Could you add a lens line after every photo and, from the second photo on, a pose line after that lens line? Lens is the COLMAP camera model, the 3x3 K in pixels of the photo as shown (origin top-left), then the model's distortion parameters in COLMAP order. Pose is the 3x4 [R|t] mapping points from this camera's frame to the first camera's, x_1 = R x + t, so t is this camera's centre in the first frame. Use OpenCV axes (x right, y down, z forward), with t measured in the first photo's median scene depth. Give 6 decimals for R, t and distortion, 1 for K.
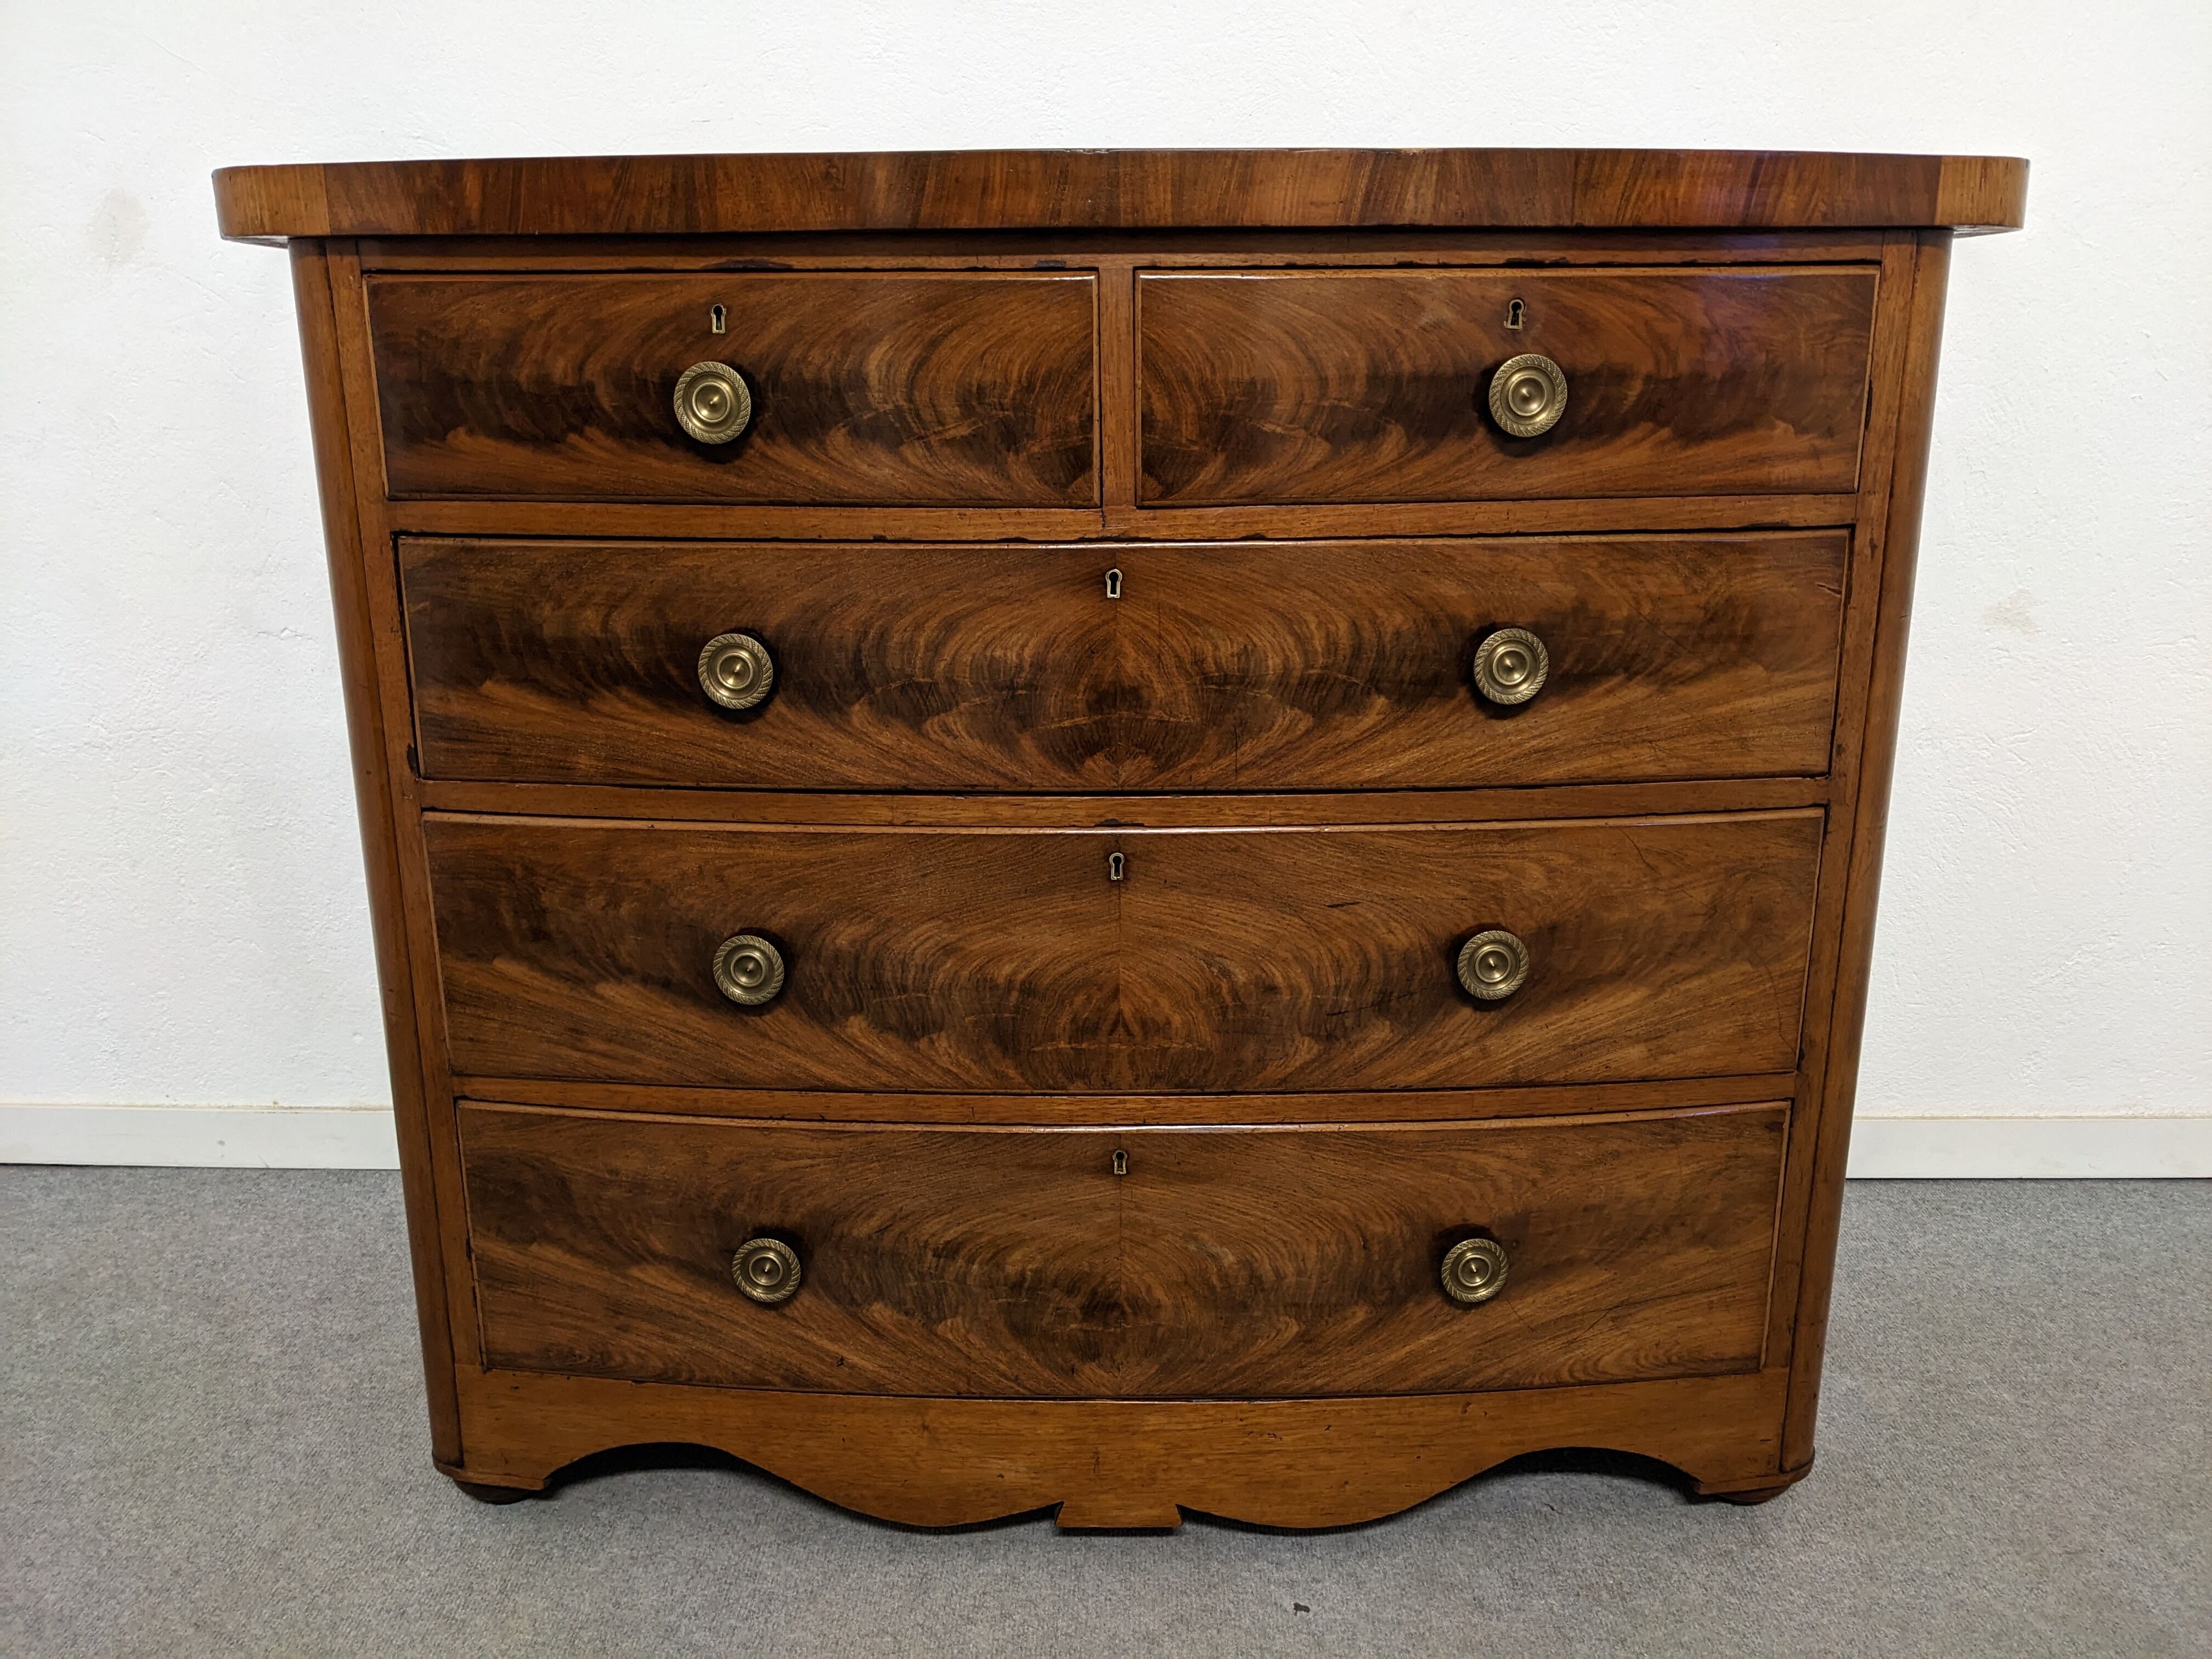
lens RADIAL K [[1672.6, 0, 1117.1], [0, 1672.6, 833.6], [0, 0, 1]] dist [0.069931, -0.099711]
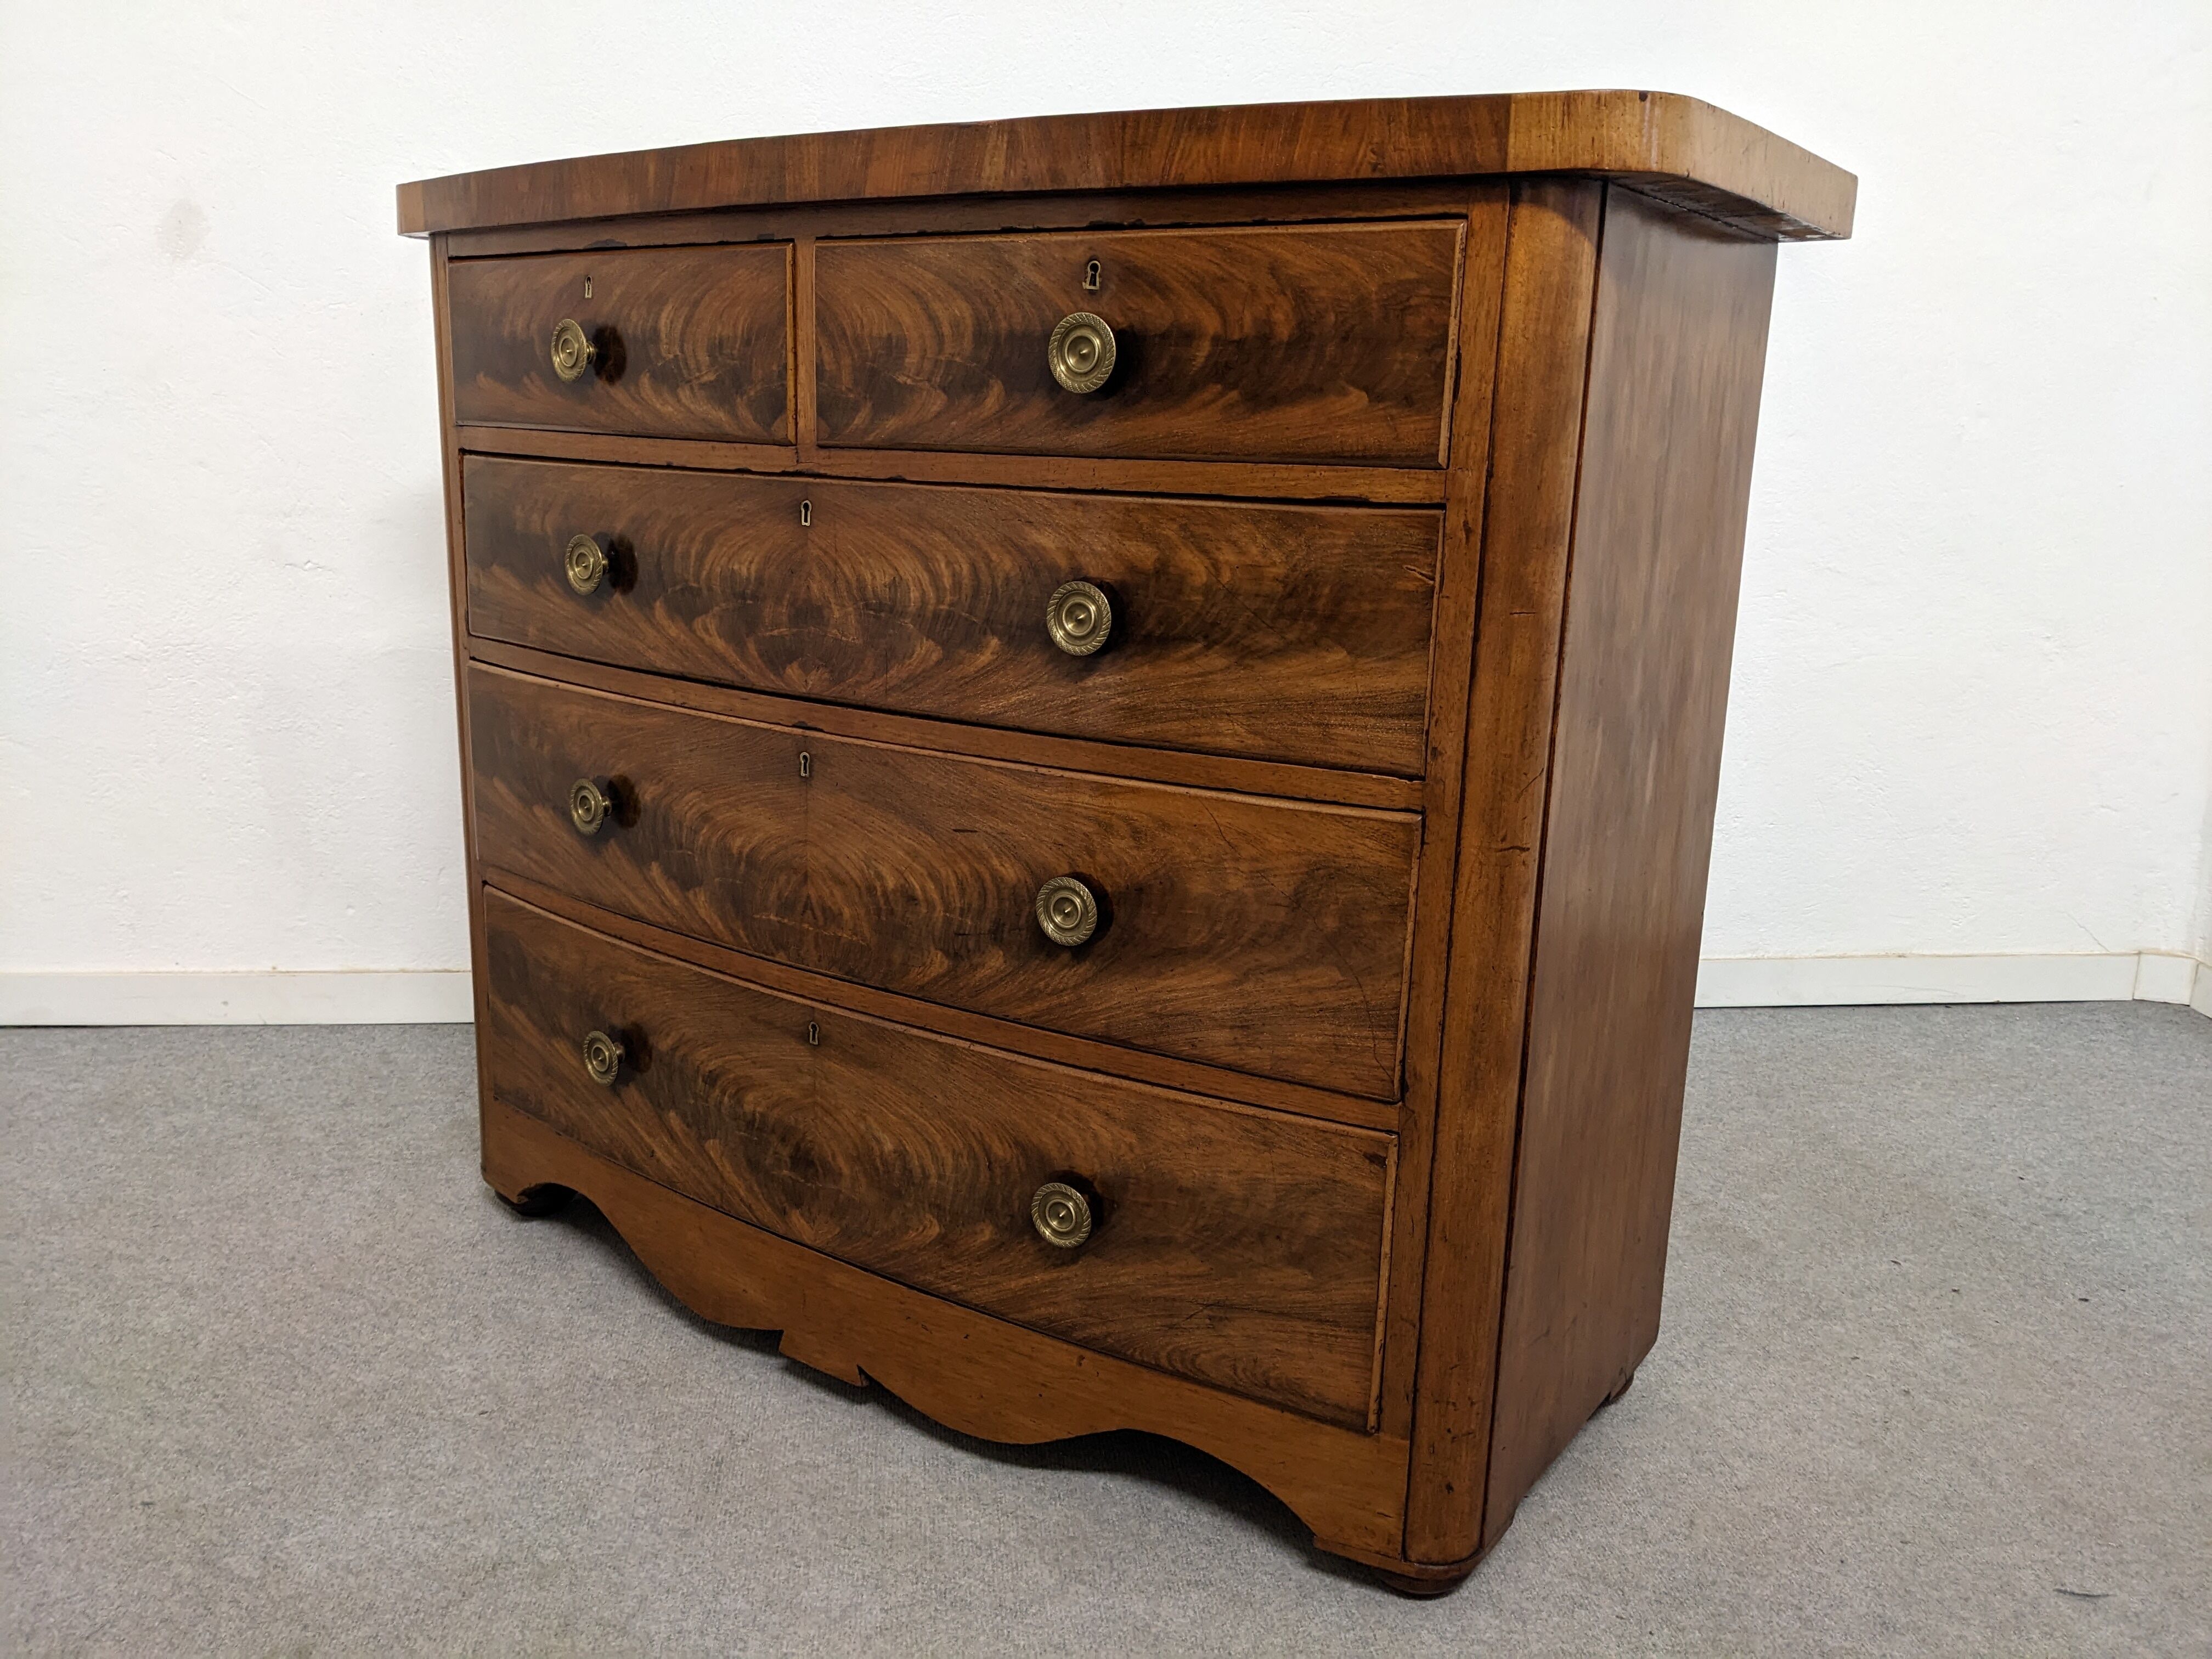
lens RADIAL K [[1722.8, 0, 1111.2], [0, 1722.8, 843.7], [0, 0, 1]] dist [0.114878, -0.290747]
pose [[0.826468, 0.161863, -0.539213, 0.812515], [-0.175655, 0.984104, 0.026179, 0.005207], [0.534879, 0.073080, 0.841763, 0.123697]]
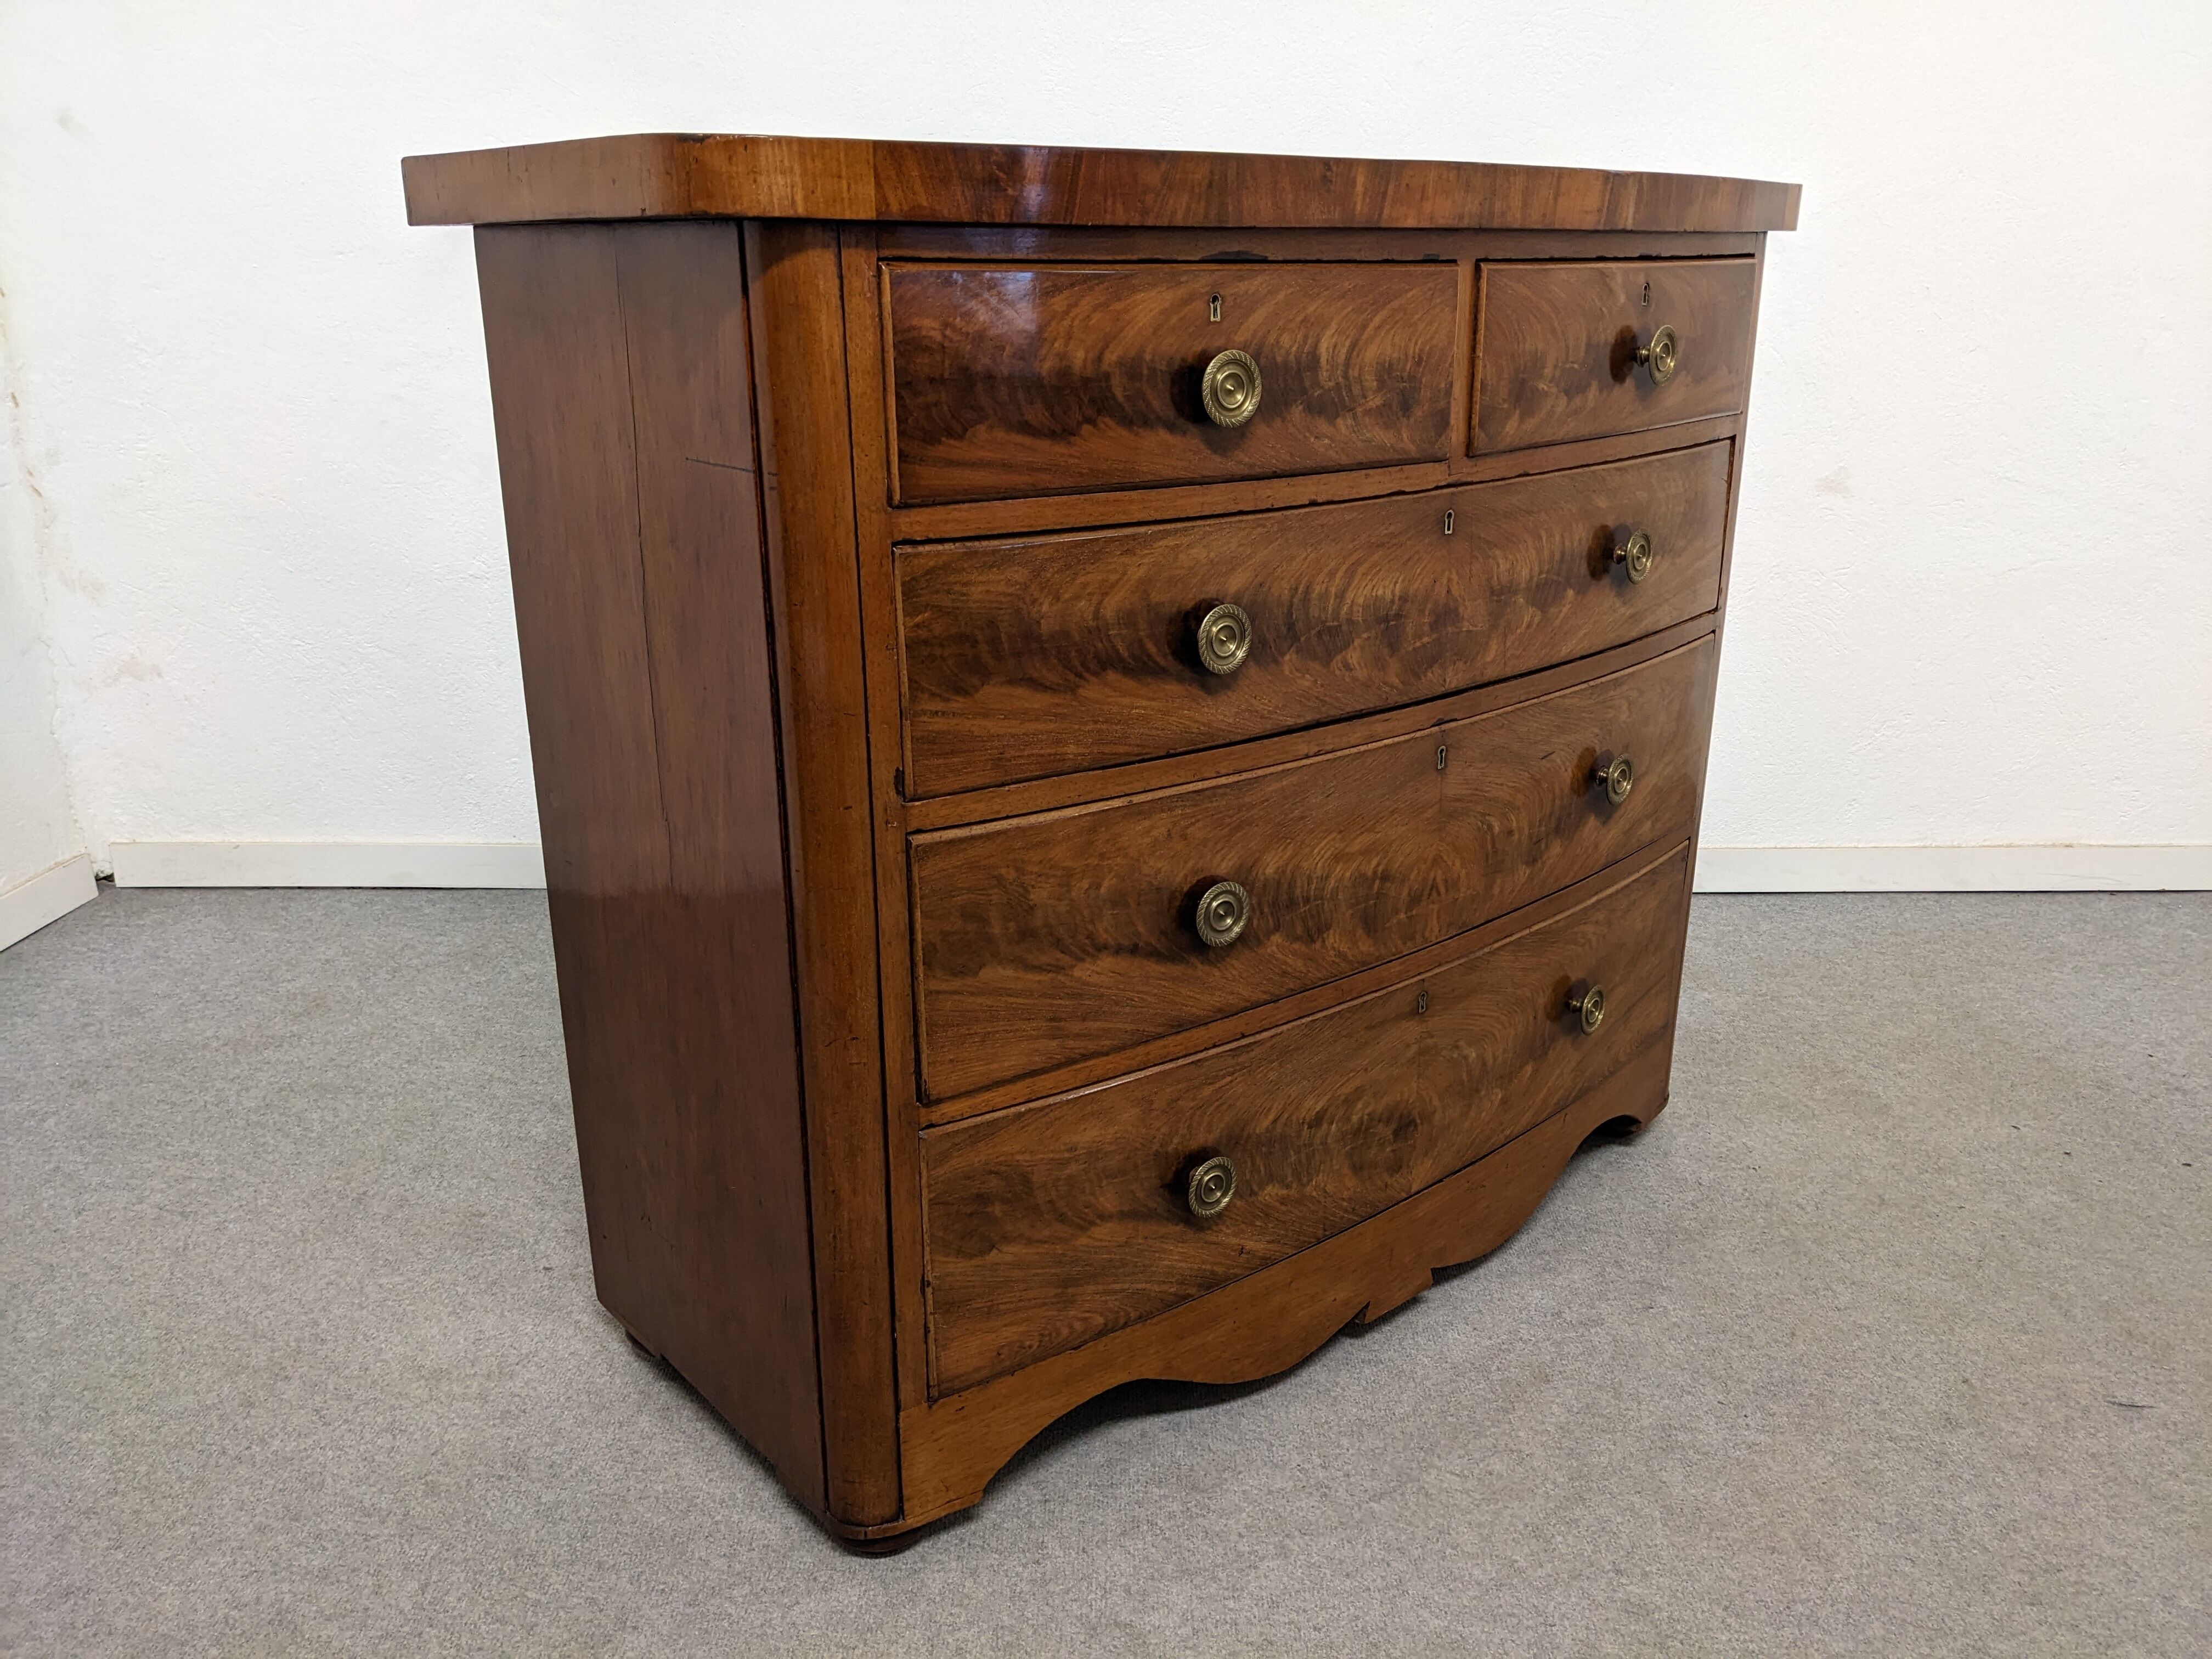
lens RADIAL K [[1722.8, 0, 1111.2], [0, 1722.8, 843.7], [0, 0, 1]] dist [0.114878, -0.290747]
pose [[0.747742, -0.210379, 0.629780, -0.973708], [0.167060, 0.977575, 0.128209, -0.118826], [-0.642629, 0.009344, 0.766120, 0.196576]]
